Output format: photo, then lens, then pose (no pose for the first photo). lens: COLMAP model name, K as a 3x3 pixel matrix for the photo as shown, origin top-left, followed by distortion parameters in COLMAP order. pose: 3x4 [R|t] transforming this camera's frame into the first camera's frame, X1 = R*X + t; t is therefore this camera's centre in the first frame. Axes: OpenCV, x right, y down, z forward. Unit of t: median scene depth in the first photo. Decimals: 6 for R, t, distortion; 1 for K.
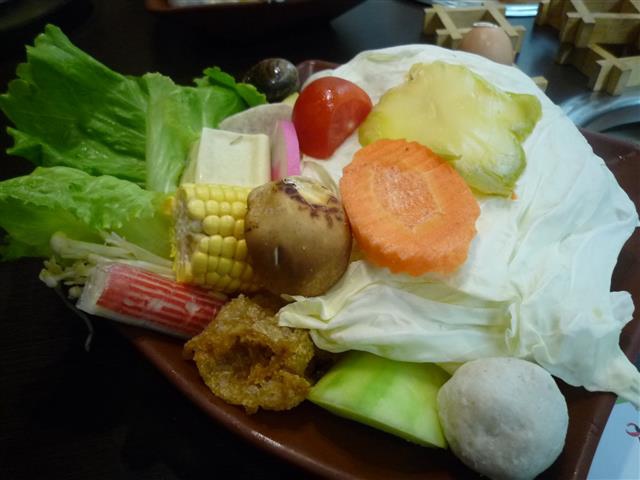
lens RADIAL K [[475.2, 0, 320.0], [0, 475.2, 240.0], [0, 0, 1]] dist [0.001036, -0.000007]
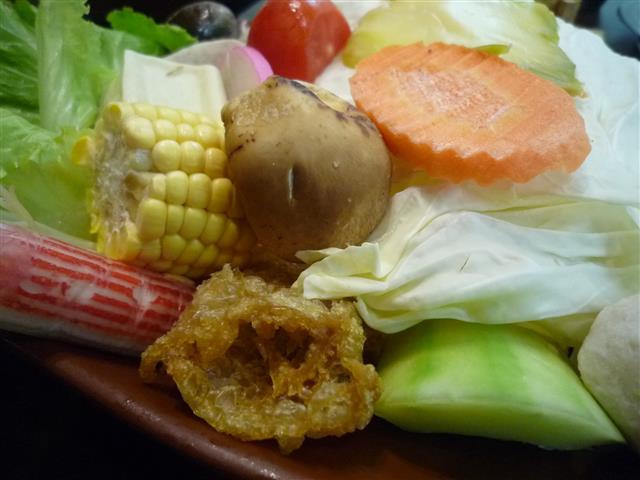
lens RADIAL K [[476.7, 0, 320.0], [0, 476.7, 240.0], [0, 0, 1]] dist [-0.018833, -0.004488]
pose [[0.970796, -0.093435, 0.220965, -0.189423], [0.113690, 0.990228, -0.080769, 0.153336], [-0.211259, 0.103531, 0.971932, 0.386215]]
